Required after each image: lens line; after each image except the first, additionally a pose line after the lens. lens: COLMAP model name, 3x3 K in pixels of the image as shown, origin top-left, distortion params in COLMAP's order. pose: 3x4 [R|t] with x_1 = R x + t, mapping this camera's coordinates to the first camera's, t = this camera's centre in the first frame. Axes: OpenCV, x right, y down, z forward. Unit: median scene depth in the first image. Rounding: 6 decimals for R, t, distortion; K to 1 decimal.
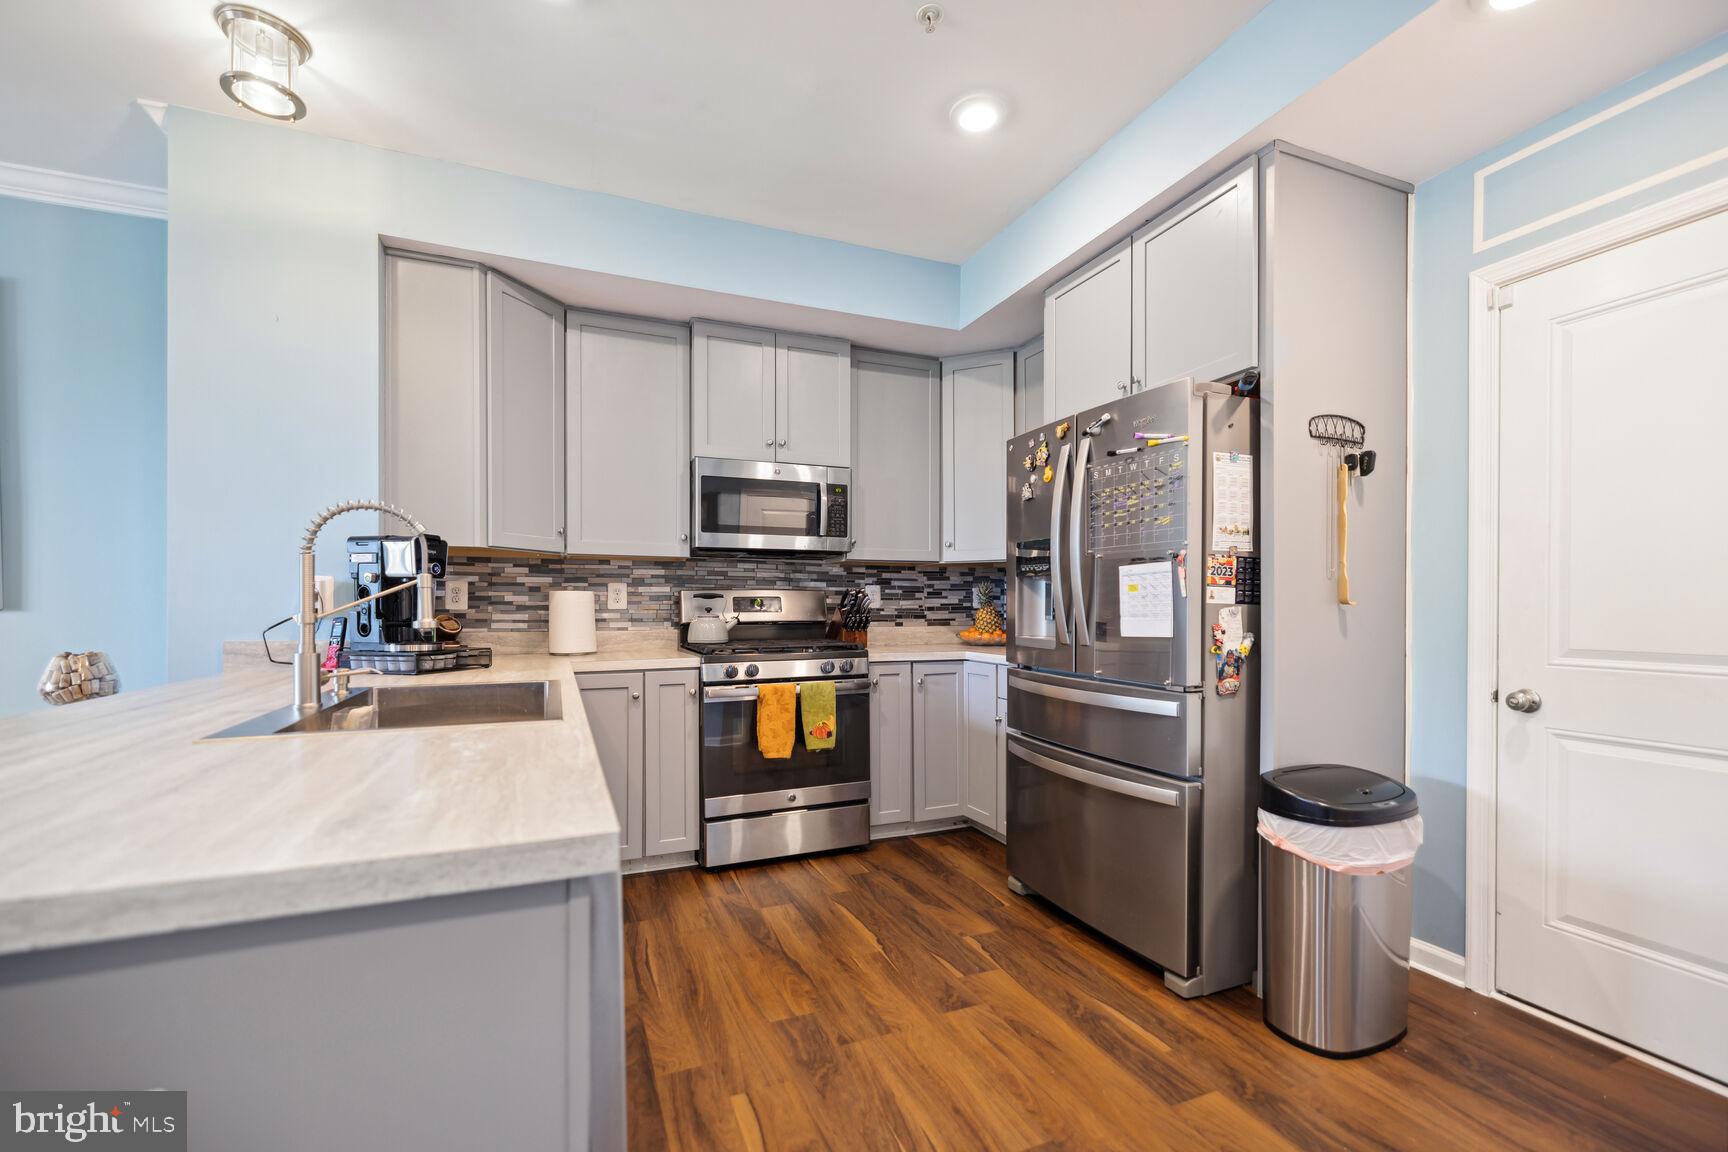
lens RADIAL K [[741.8, 0, 866.6], [0, 741.8, 612.5], [0, 0, 1]] dist [0.001370, 0.000051]
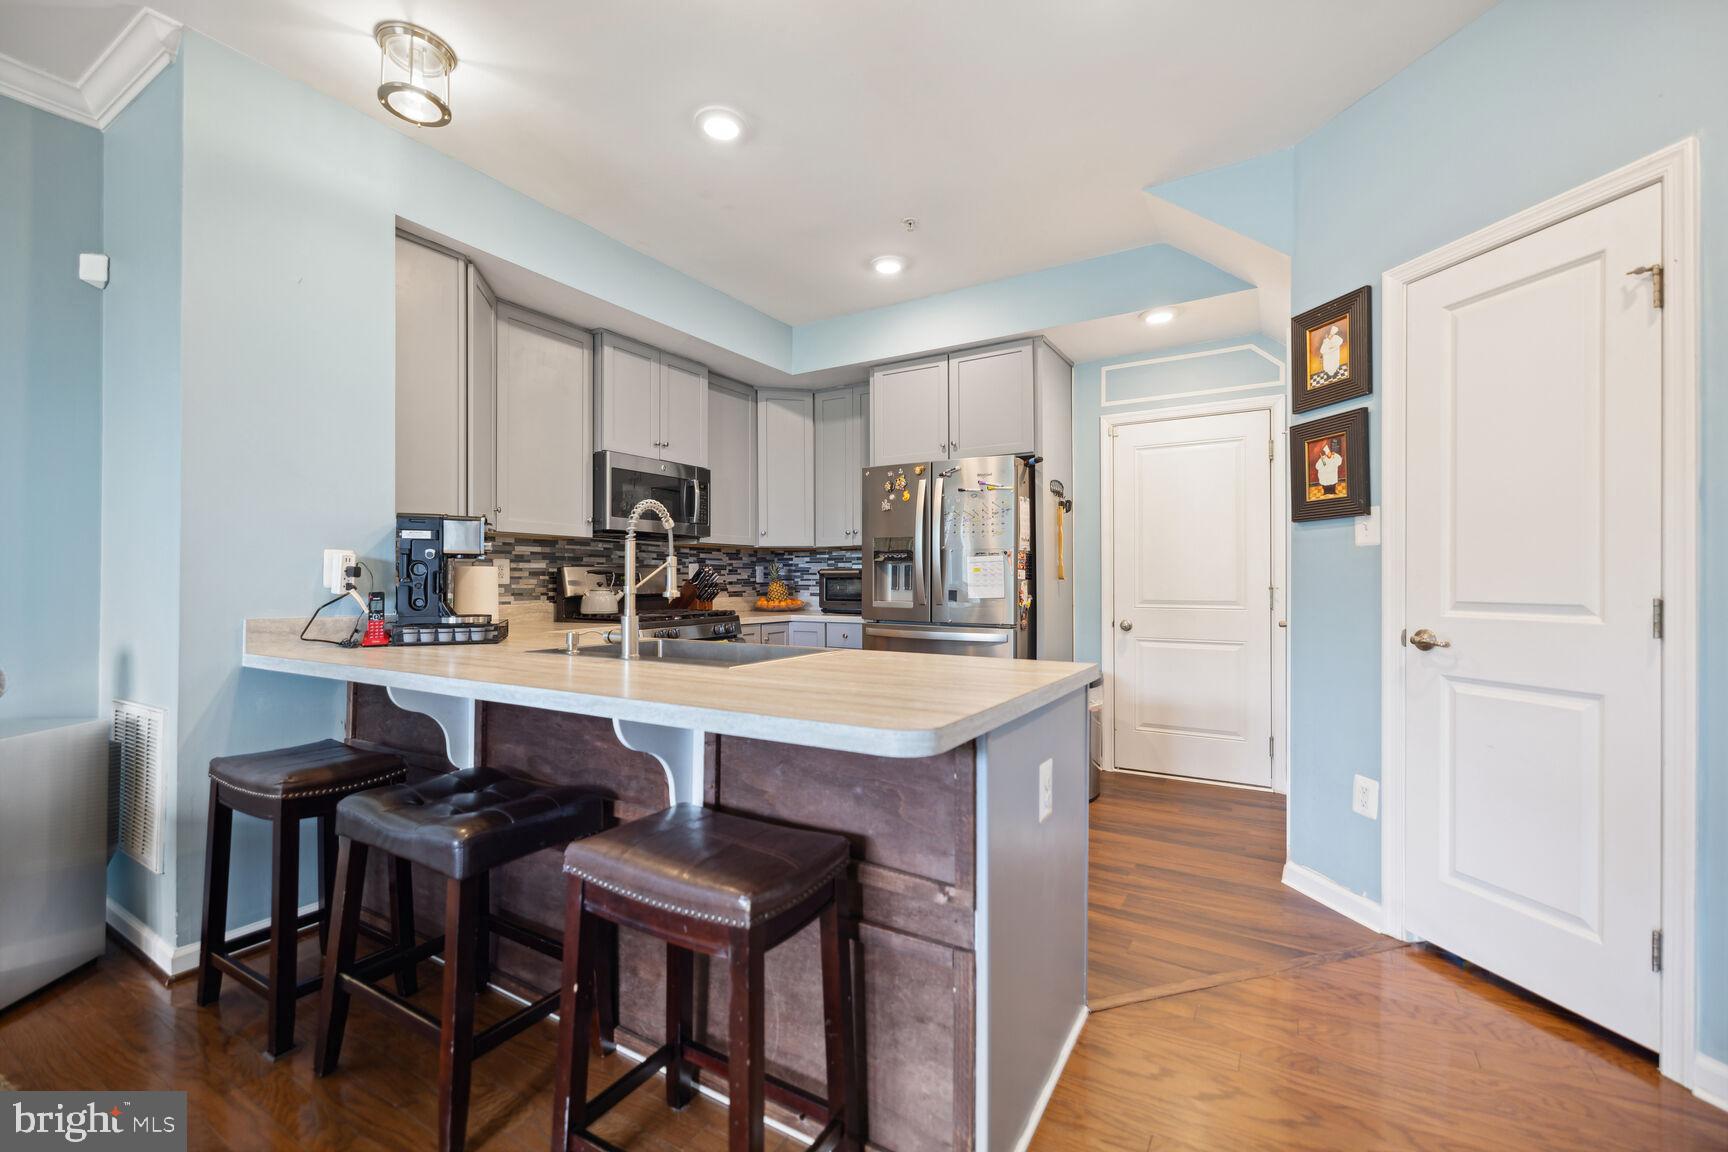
lens RADIAL K [[722.8, 0, 869.4], [0, 722.8, 578.1], [0, 0, 1]] dist [-0.000087, 0.000097]
pose [[0.805481, 0.001286, 0.592620, -0.582860], [0.006692, 0.999914, -0.011265, 0.002356], [-0.592584, 0.013040, 0.805403, -0.141296]]
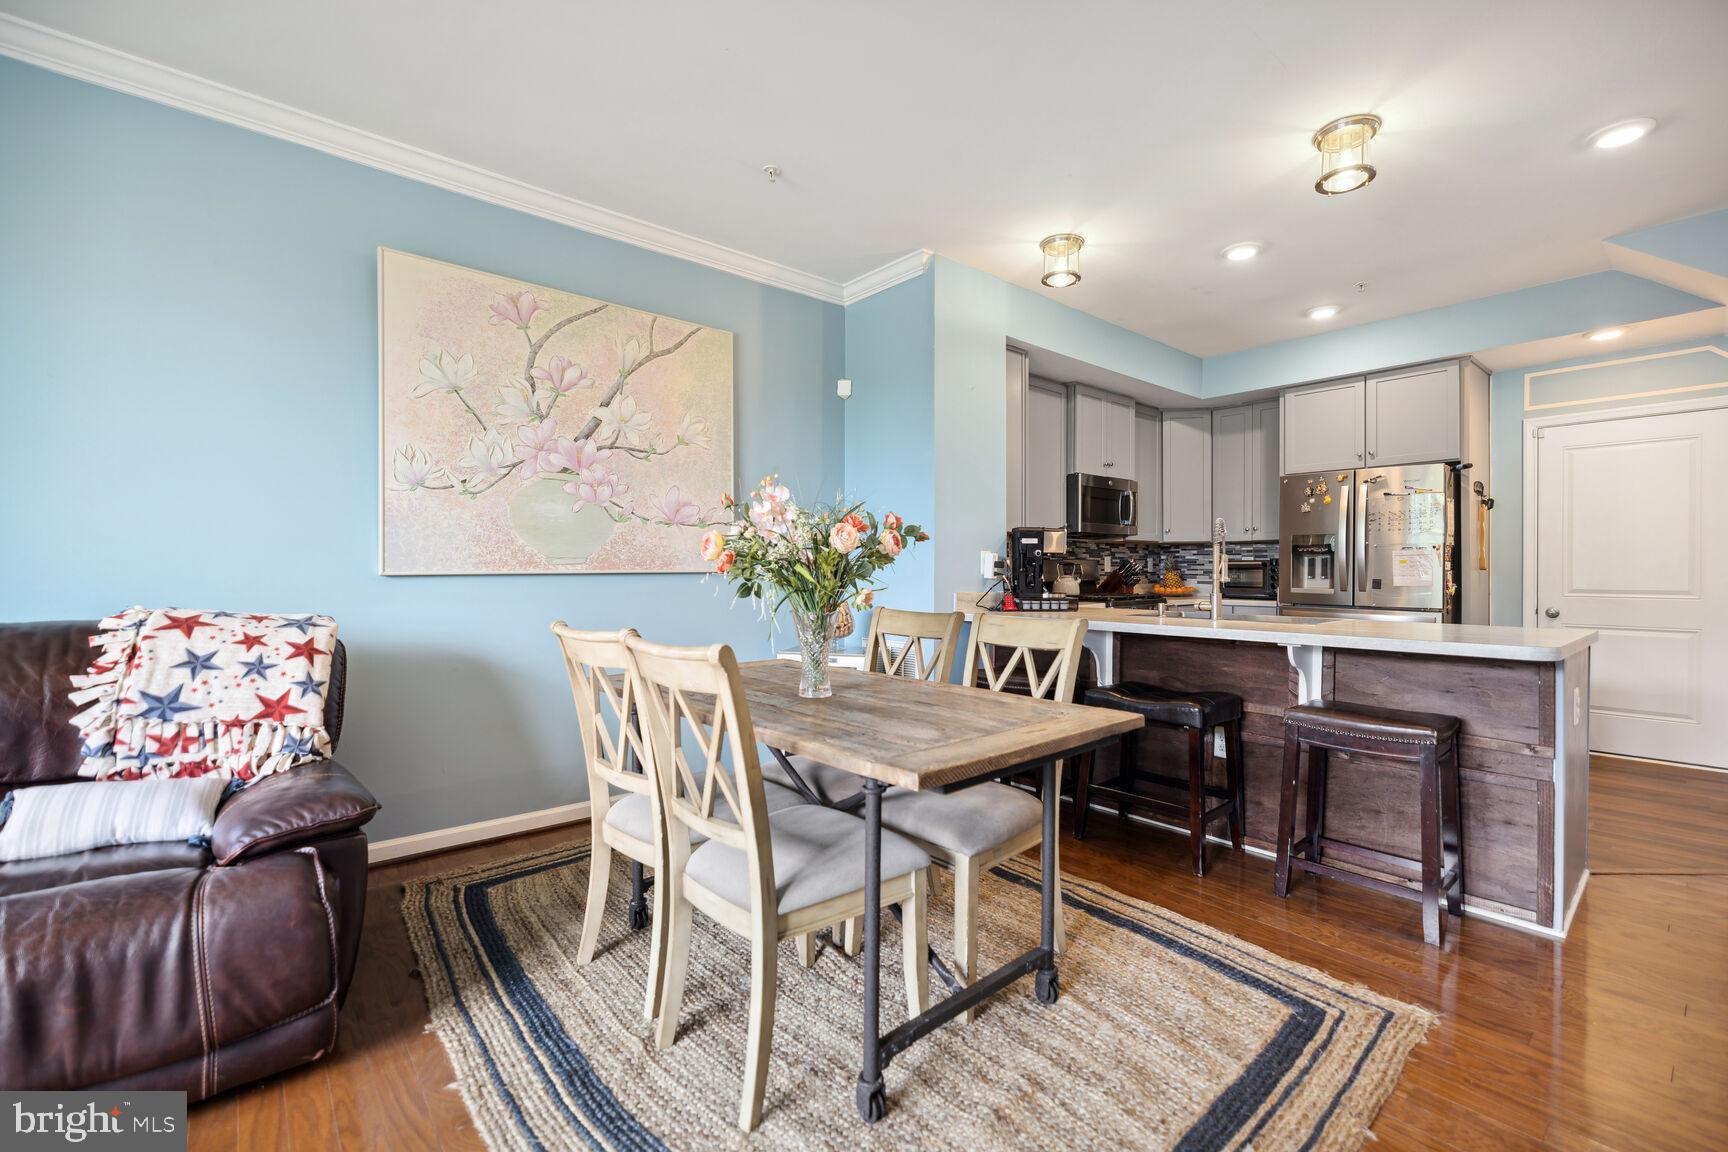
lens RADIAL K [[738.3, 0, 867.1], [0, 738.3, 573.8], [0, 0, 1]] dist [0.000931, 0.000052]
pose [[0.953014, -0.000104, 0.302926, -1.147094], [0.001228, 0.999993, -0.003521, 0.003016], [-0.302924, 0.003727, 0.953007, -0.332803]]
